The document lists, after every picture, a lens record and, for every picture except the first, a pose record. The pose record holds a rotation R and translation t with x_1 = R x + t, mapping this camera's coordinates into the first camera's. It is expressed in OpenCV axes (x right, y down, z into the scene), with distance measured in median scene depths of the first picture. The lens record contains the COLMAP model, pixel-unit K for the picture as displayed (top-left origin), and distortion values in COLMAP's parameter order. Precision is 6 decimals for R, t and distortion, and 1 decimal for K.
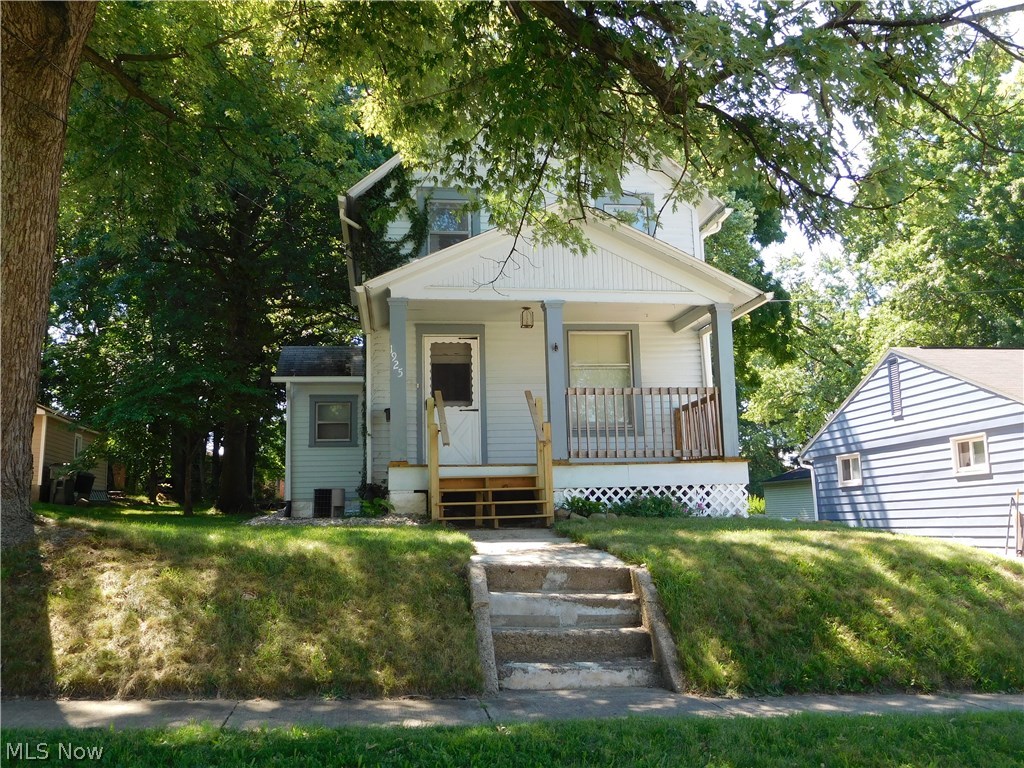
lens RADIAL K [[922.4, 0, 512.0], [0, 922.4, 384.0], [0, 0, 1]] dist [-0.009412, 0.000183]
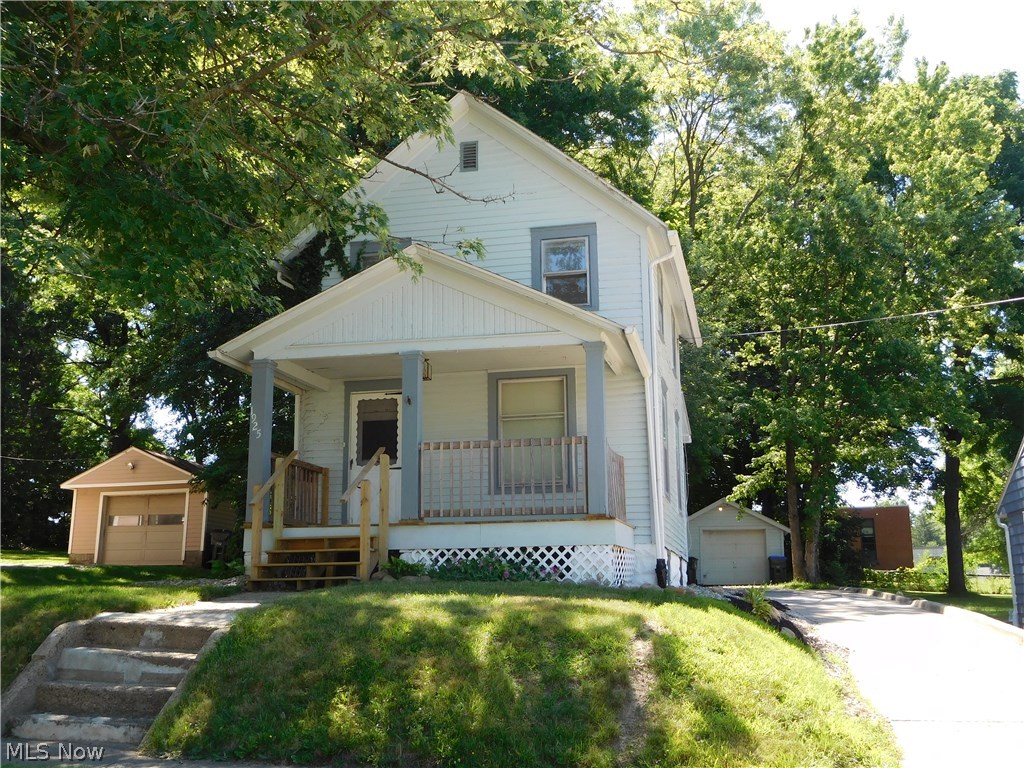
lens RADIAL K [[1031.1, 0, 512.0], [0, 1031.1, 384.0], [0, 0, 1]] dist [-0.006943, -0.006081]
pose [[0.934636, -0.057640, -0.350902, 0.449720], [0.039199, 0.997462, -0.059436, 0.009225], [0.353438, 0.041796, 0.934524, 0.038411]]
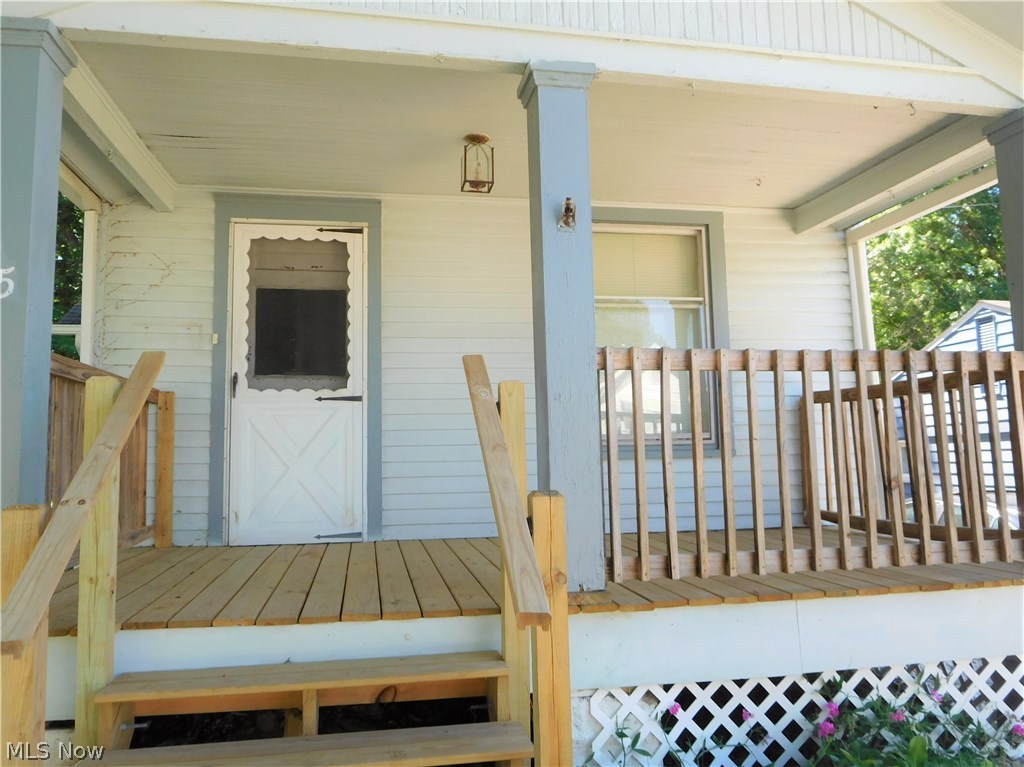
lens RADIAL K [[759.3, 0, 512.0], [0, 759.3, 383.5], [0, 0, 1]] dist [-0.048884, 0.039085]
pose [[0.998778, 0.010424, 0.048317, 0.015518], [-0.012700, 0.998812, 0.047047, 0.004039], [-0.047770, -0.047603, 0.997723, 0.649884]]
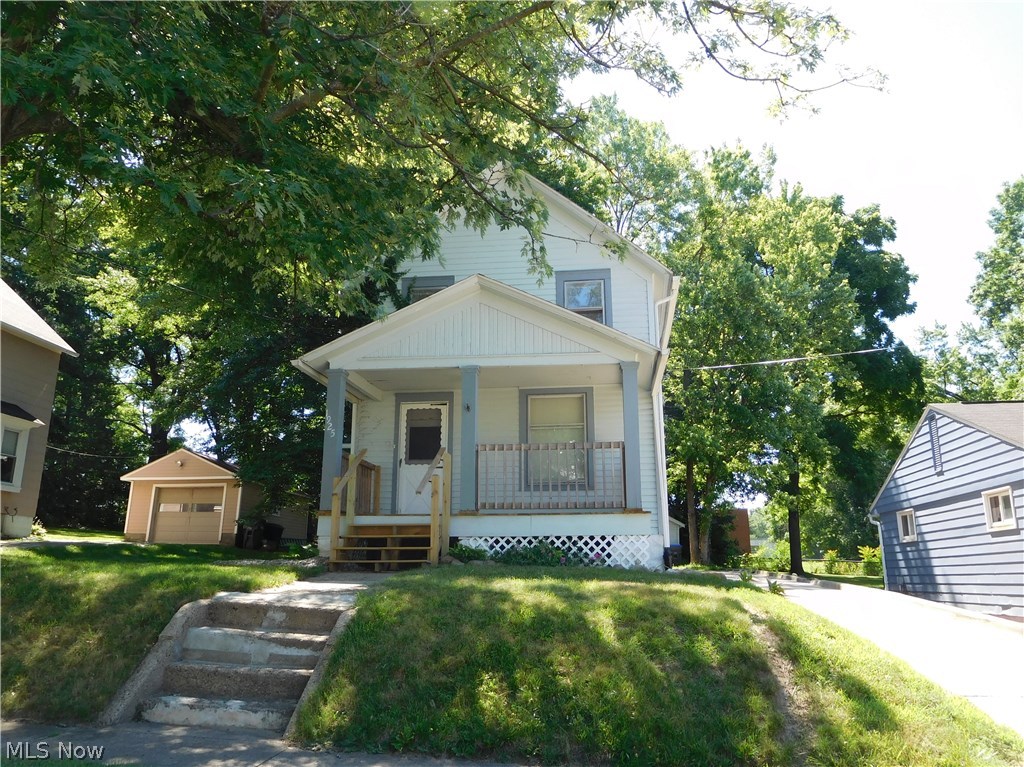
lens RADIAL K [[759.3, 0, 512.0], [0, 759.3, 383.5], [0, 0, 1]] dist [-0.048884, 0.039085]
pose [[0.961865, -0.041001, -0.270432, 0.297937], [0.015002, 0.995121, -0.097516, 0.018180], [0.273111, 0.089740, 0.957788, 0.123565]]
